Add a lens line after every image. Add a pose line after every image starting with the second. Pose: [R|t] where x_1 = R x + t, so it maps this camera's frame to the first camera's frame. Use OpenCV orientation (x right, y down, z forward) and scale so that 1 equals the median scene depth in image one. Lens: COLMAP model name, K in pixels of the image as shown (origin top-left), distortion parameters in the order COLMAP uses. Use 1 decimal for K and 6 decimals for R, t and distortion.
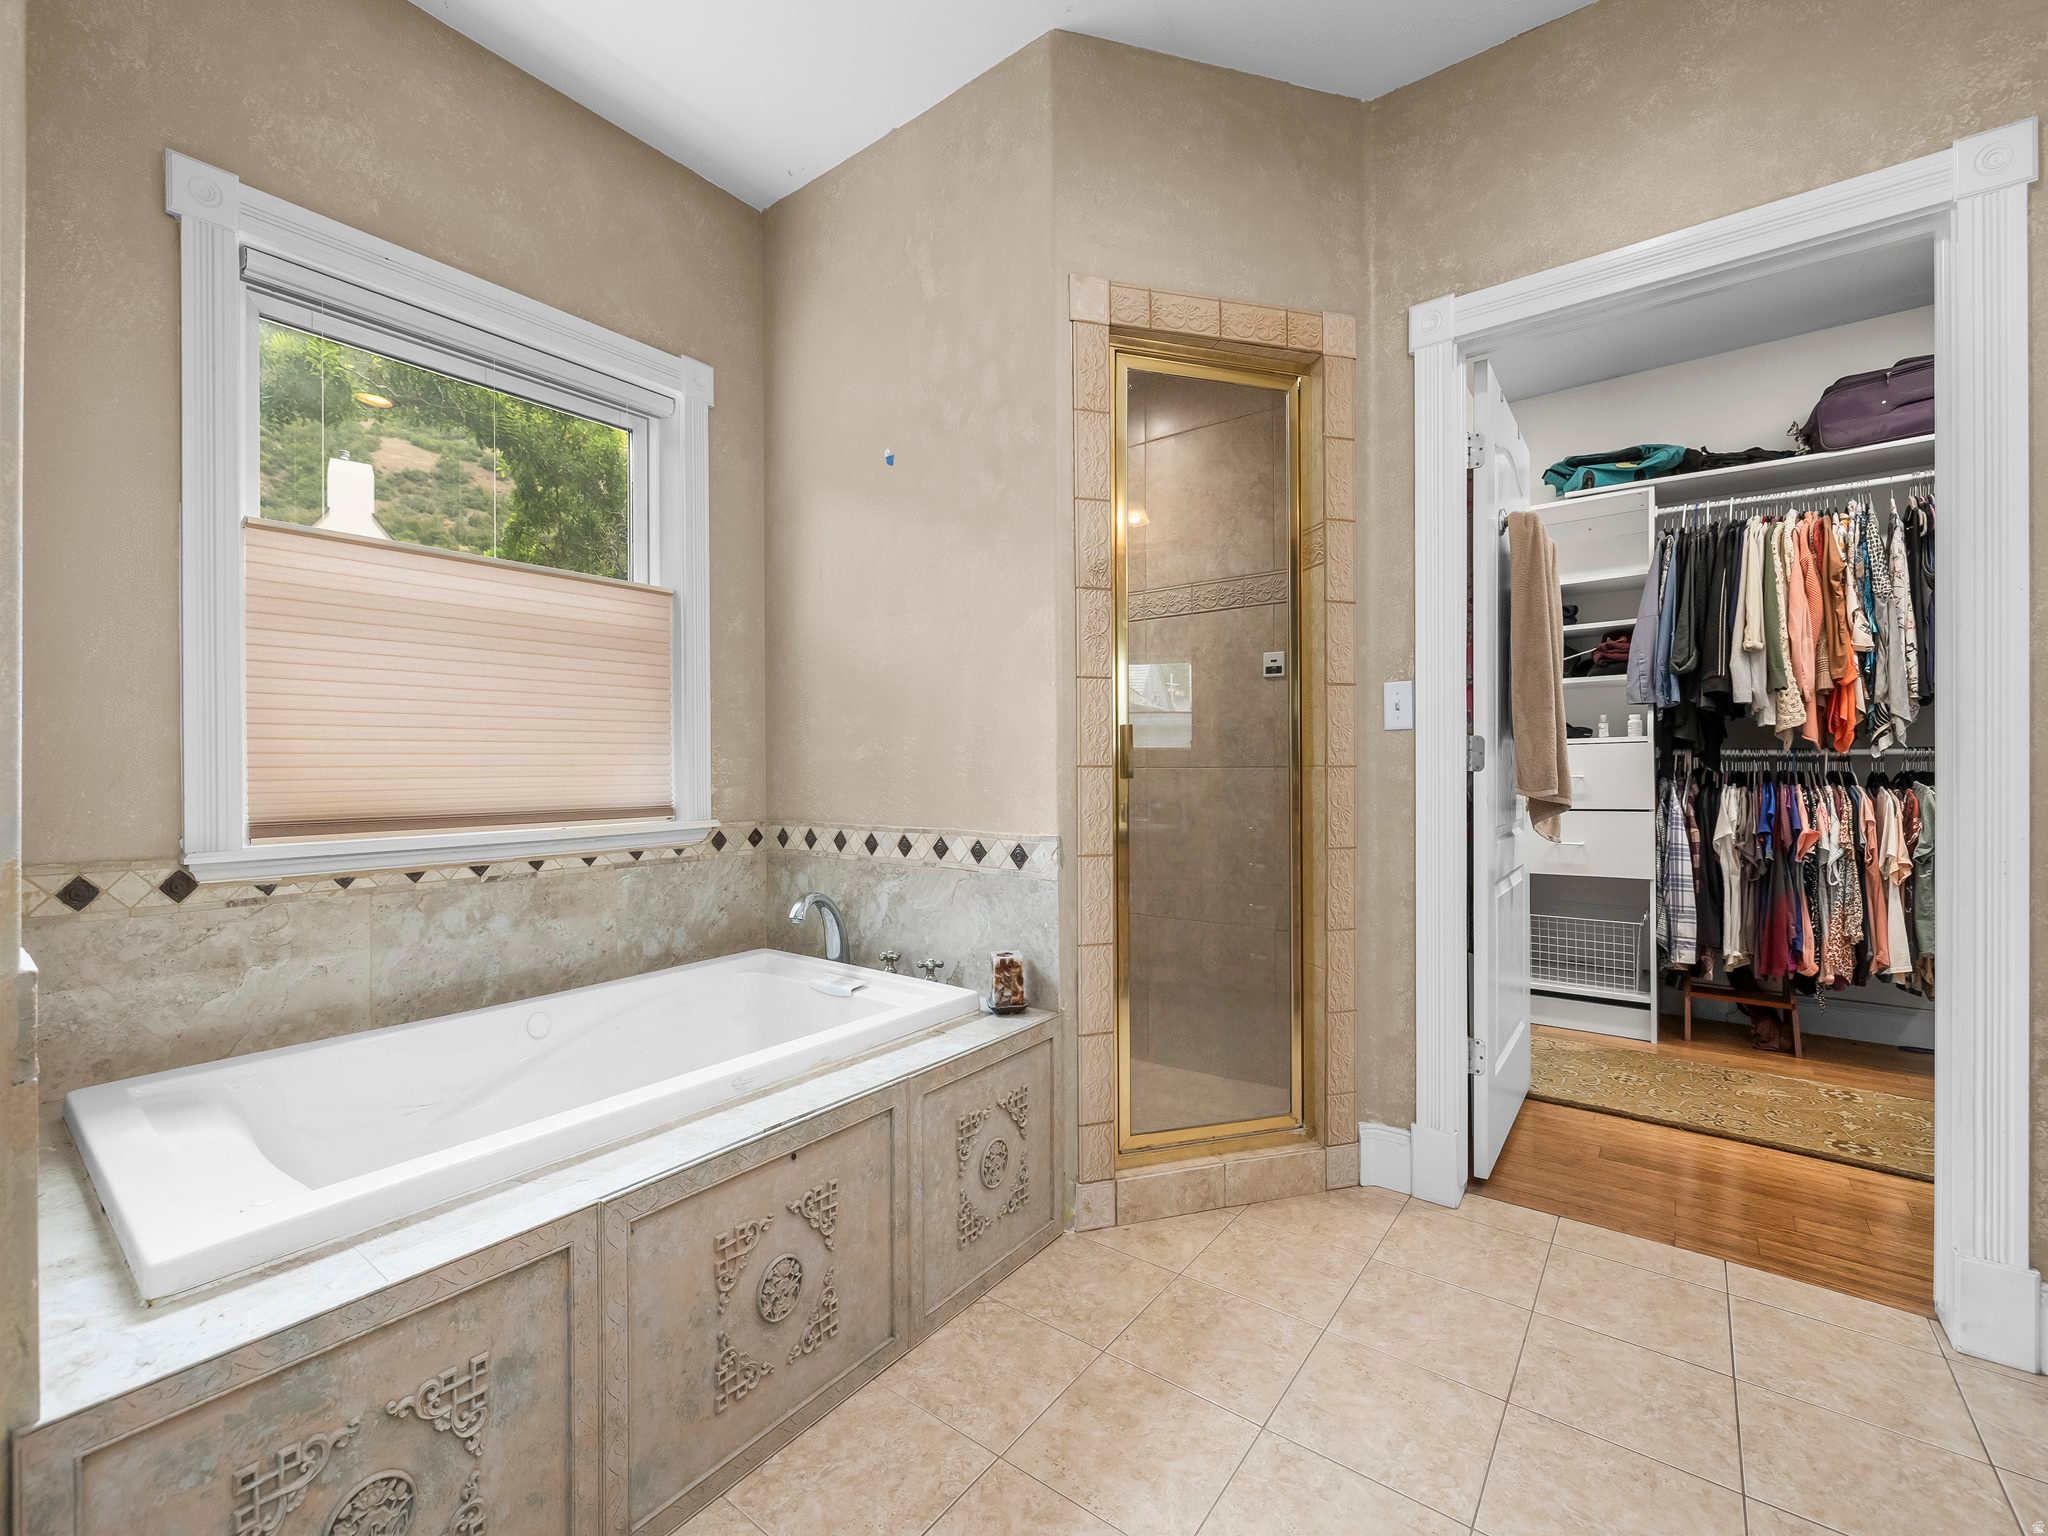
lens RADIAL K [[858.8, 0, 1008.2], [0, 858.8, 770.2], [0, 0, 1]] dist [-0.000171, -0.000263]
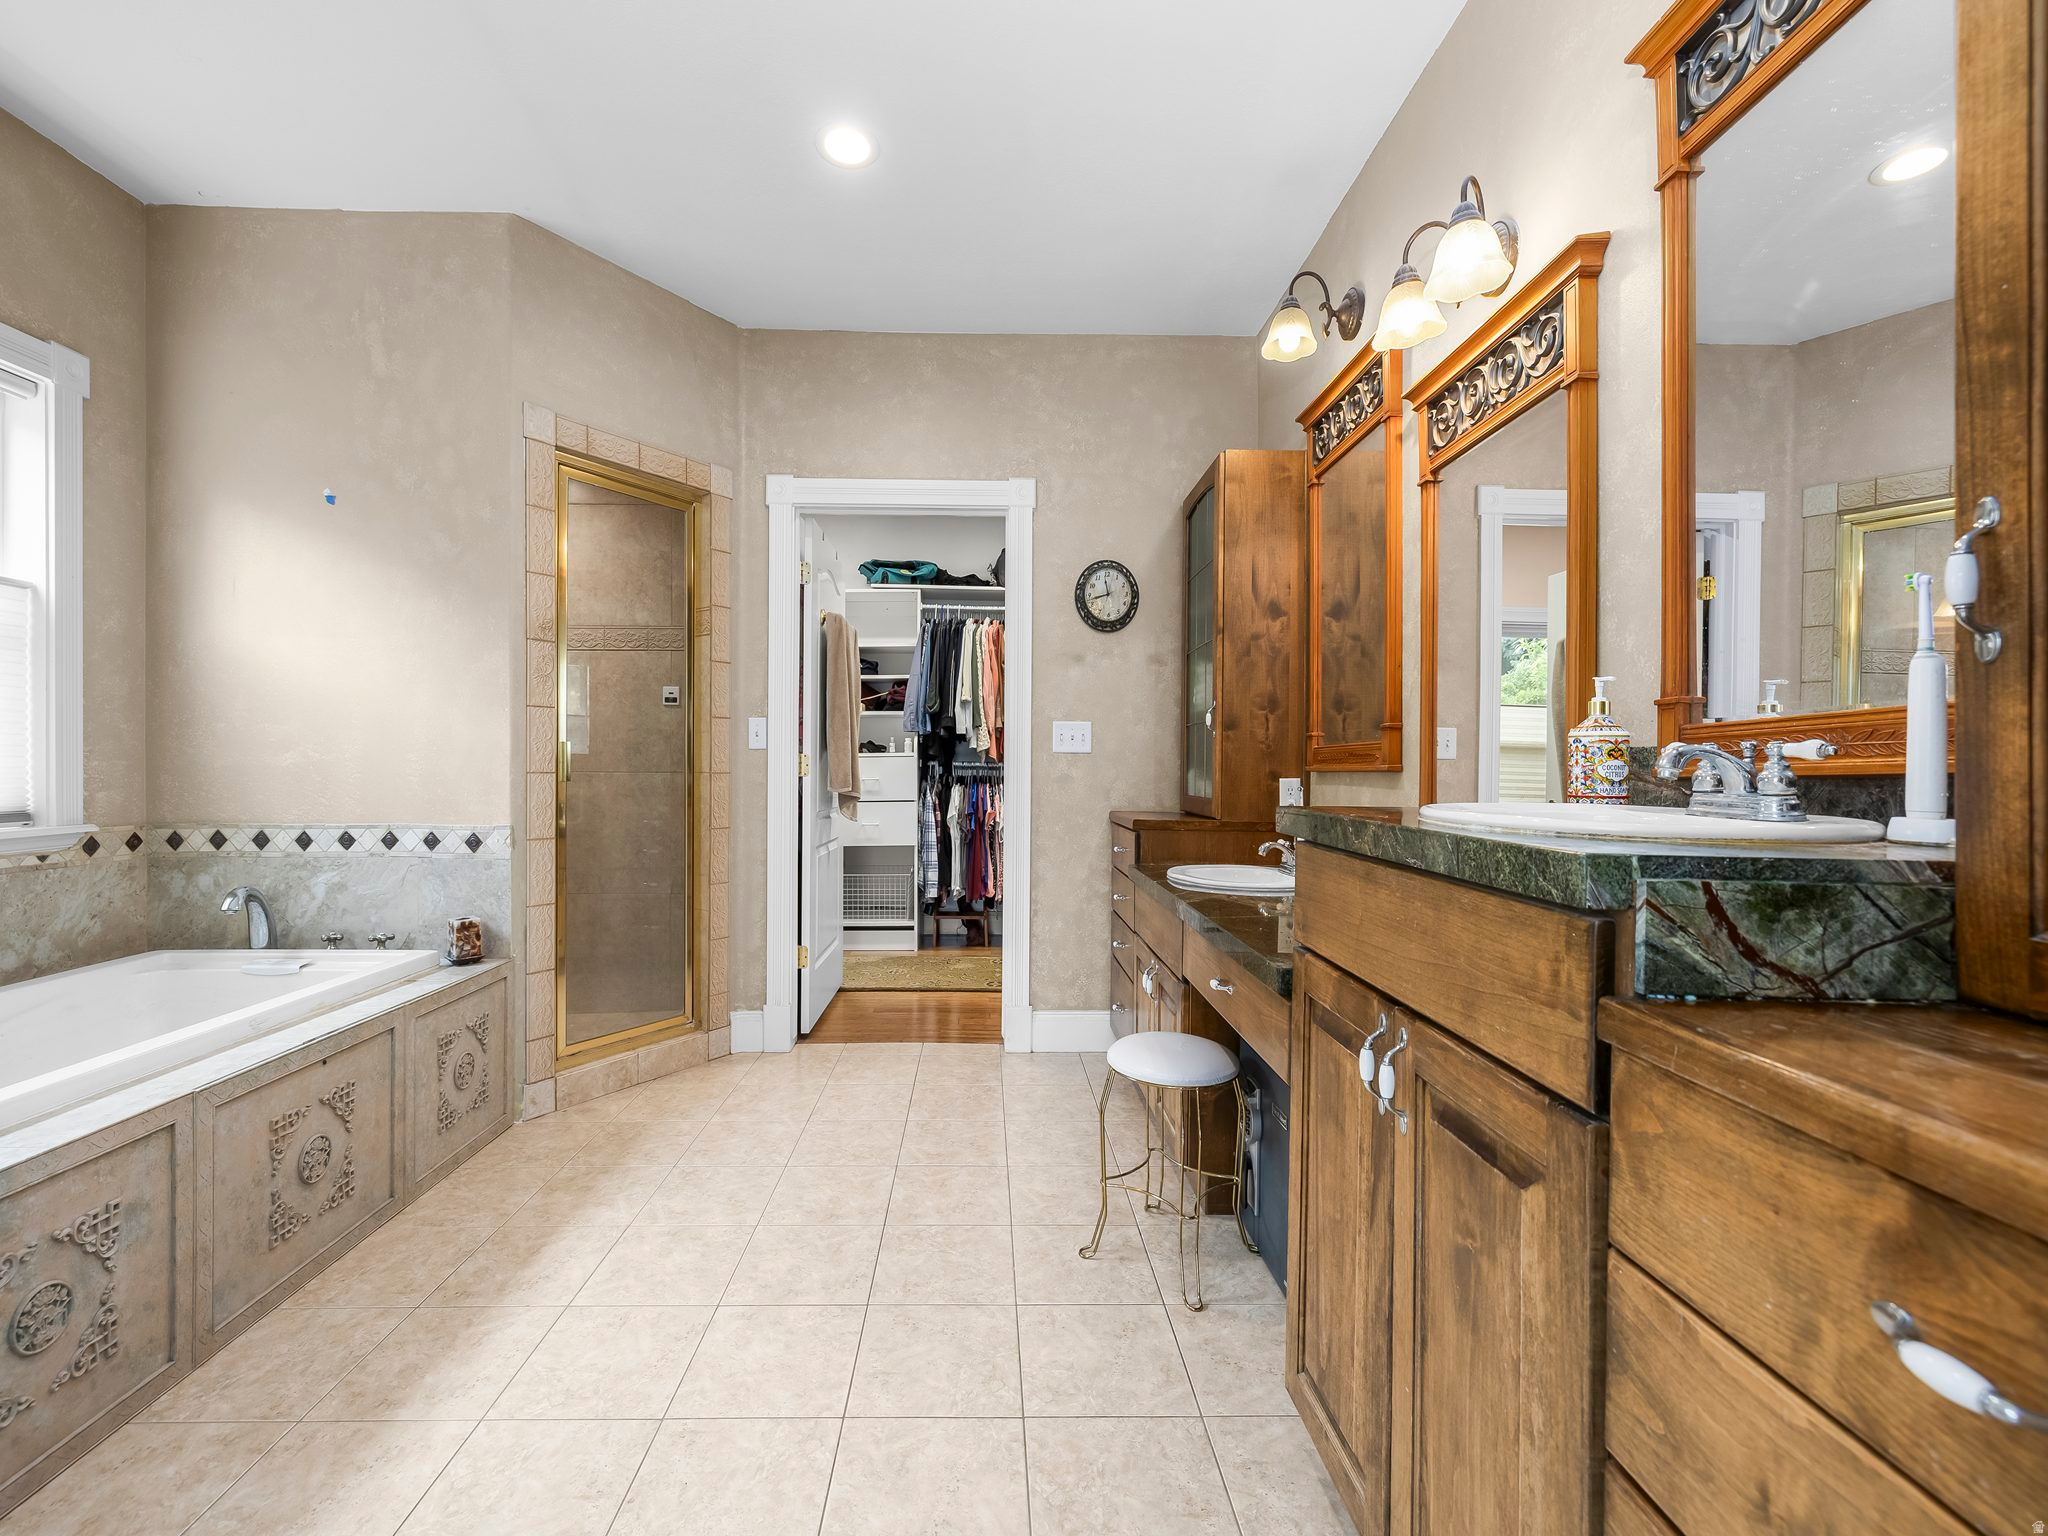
lens RADIAL K [[867.0, 0, 1009.8], [0, 867.0, 766.0], [0, 0, 1]] dist [0.000521, 0.000300]
pose [[0.765487, 0.009204, 0.643386, -0.164213], [-0.005882, 0.999956, -0.007307, -0.007103], [-0.643425, 0.001809, 0.765507, -0.396800]]
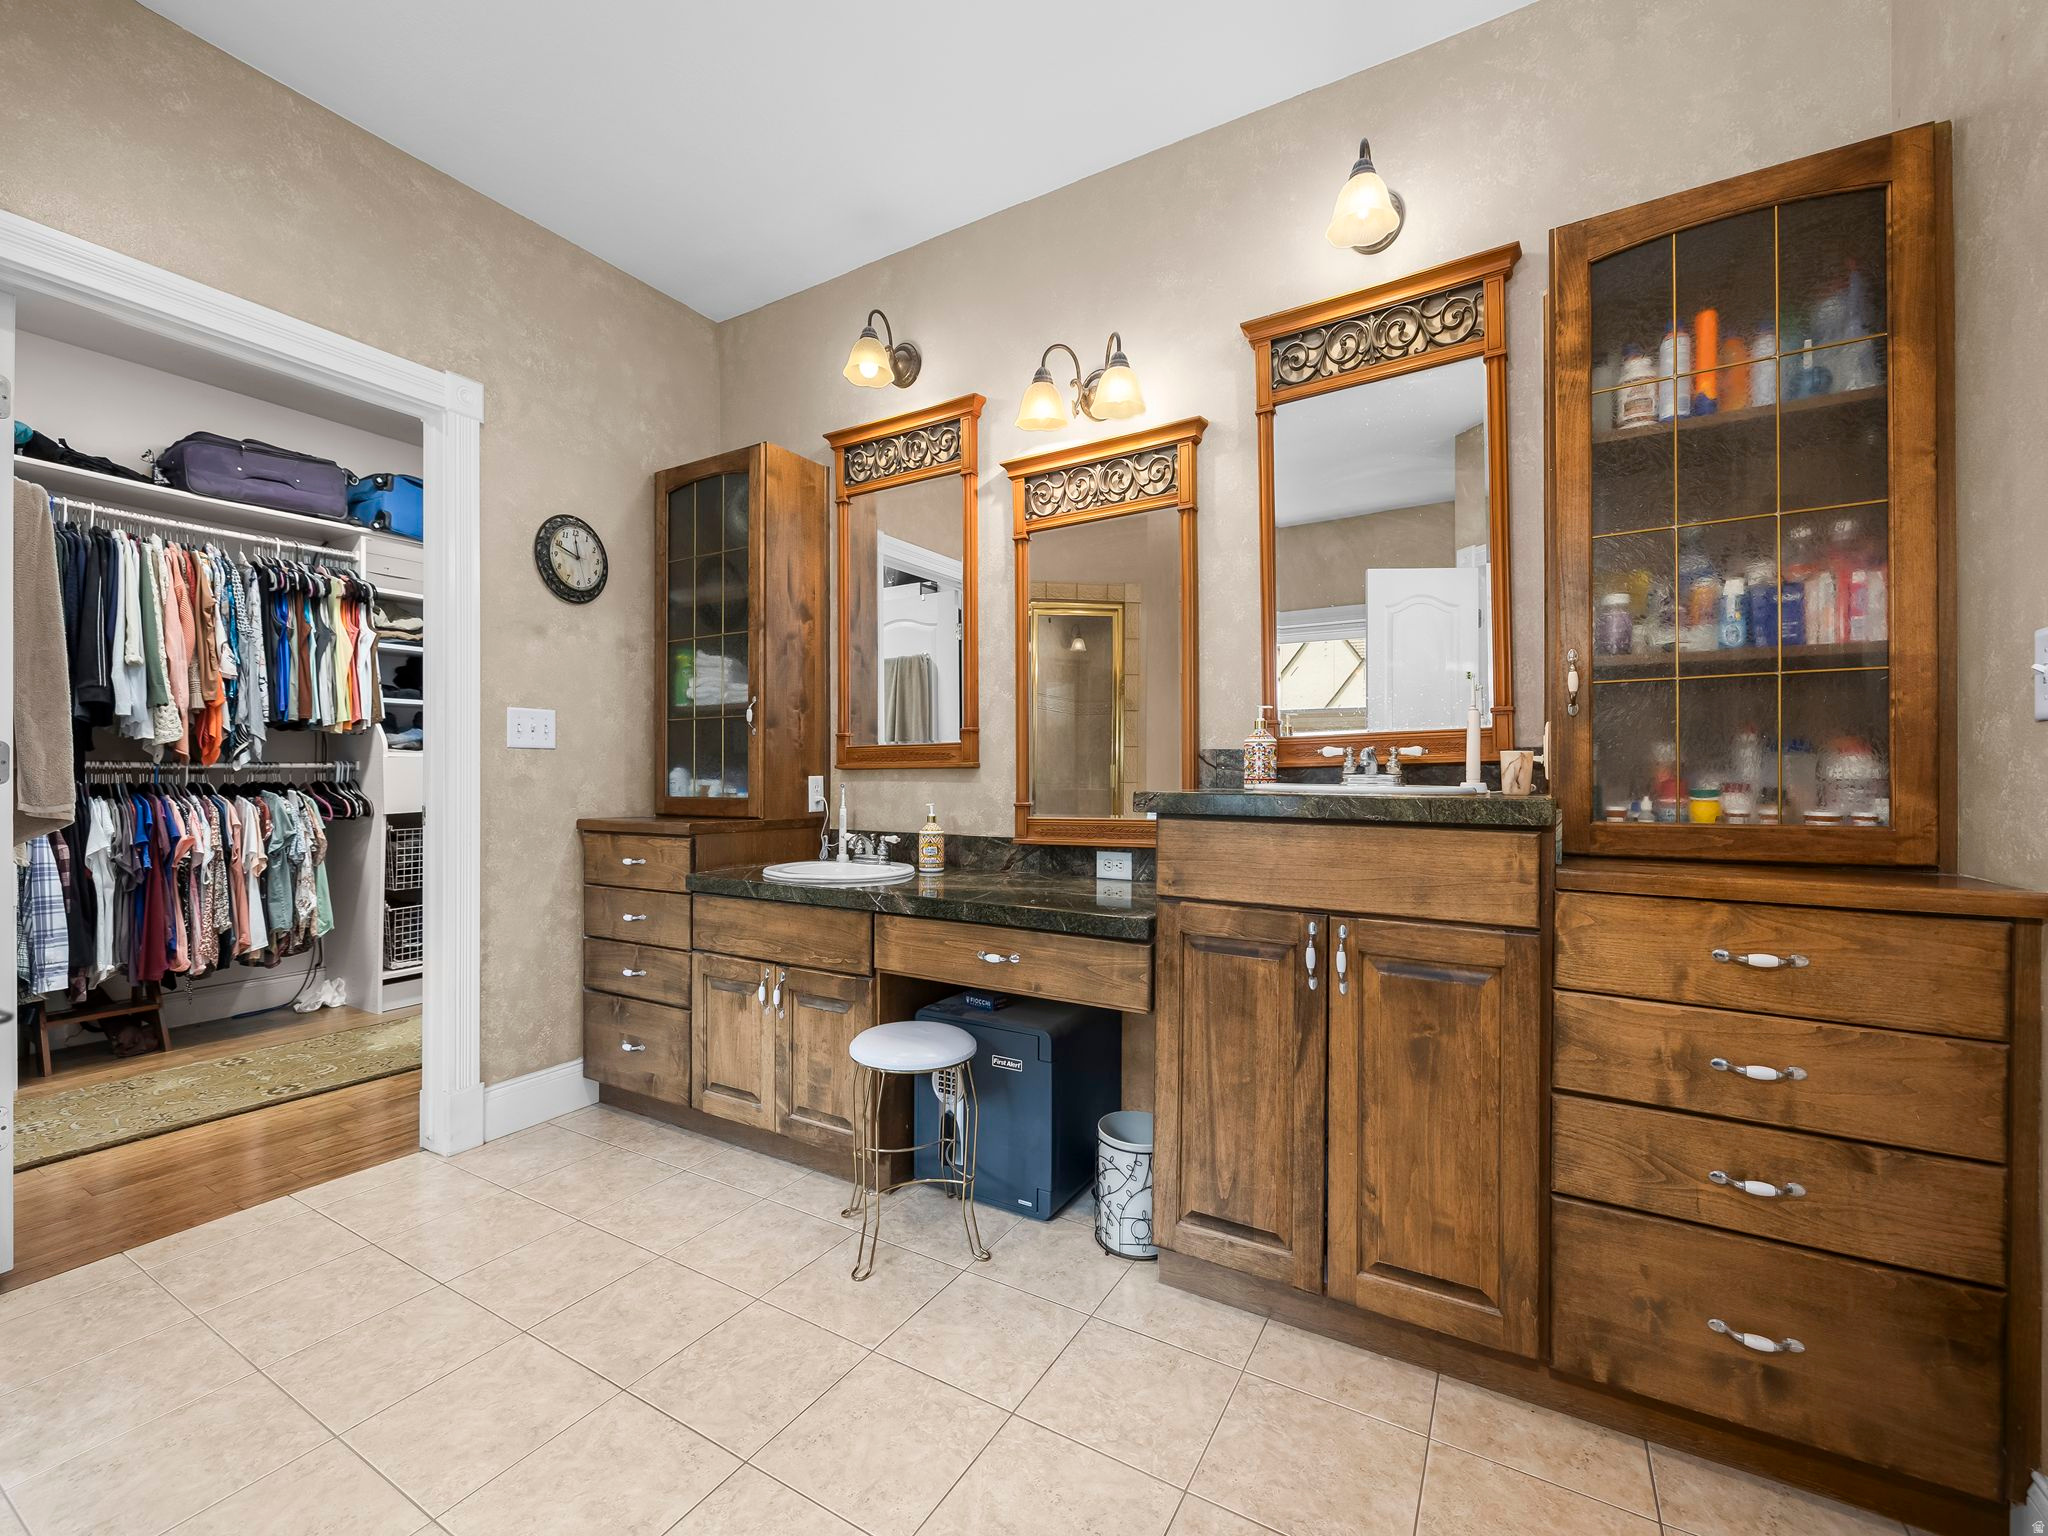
lens RADIAL K [[848.4, 0, 1026.9], [0, 848.4, 772.3], [0, 0, 1]] dist [0.000067, 0.000124]
pose [[-0.139231, 0.004485, 0.990250, -0.342966], [0.007438, 0.999966, -0.003483, -0.000132], [-0.990232, 0.006880, -0.139260, 0.110296]]
